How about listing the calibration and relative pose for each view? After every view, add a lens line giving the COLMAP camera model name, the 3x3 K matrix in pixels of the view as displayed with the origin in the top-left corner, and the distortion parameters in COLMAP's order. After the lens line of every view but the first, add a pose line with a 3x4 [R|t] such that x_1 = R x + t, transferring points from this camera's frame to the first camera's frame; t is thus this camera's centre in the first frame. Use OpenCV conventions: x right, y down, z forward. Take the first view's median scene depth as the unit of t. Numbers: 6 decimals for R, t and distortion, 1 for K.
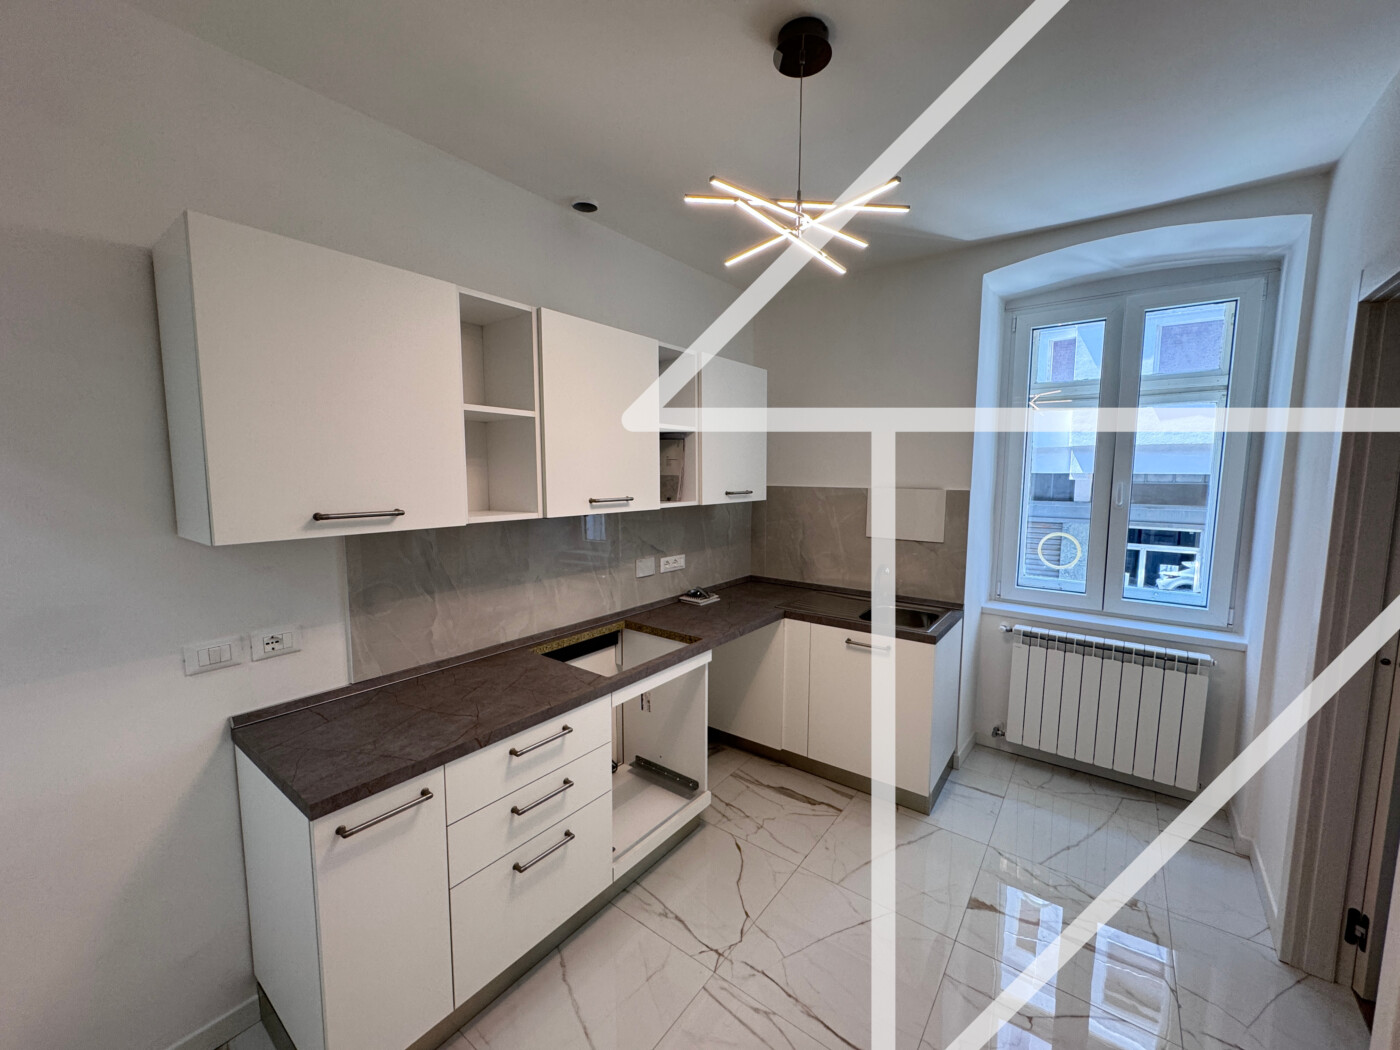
lens RADIAL K [[556.7, 0, 700.1], [0, 556.7, 527.8], [0, 0, 1]] dist [-0.000338, -0.000881]
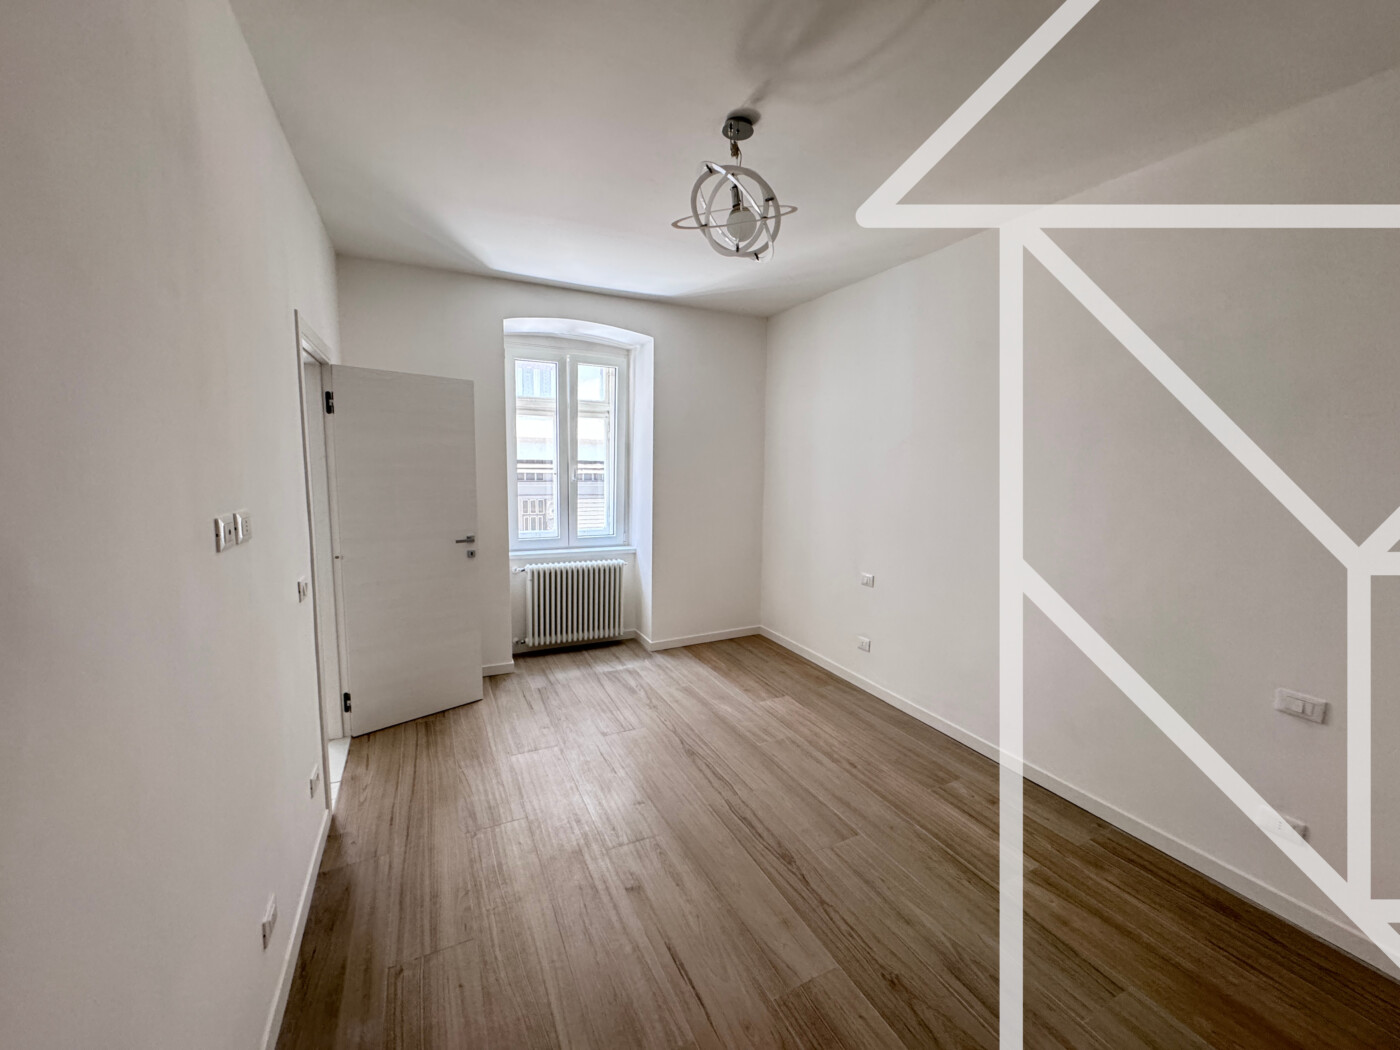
lens RADIAL K [[556.7, 0, 701.5], [0, 556.7, 524.3], [0, 0, 1]] dist [-0.000338, -0.000881]
pose [[0.448096, -0.102816, 0.888053, -0.552415], [0.076103, 0.994146, 0.076699, -0.006602], [-0.890740, 0.033215, 0.453297, -0.072428]]
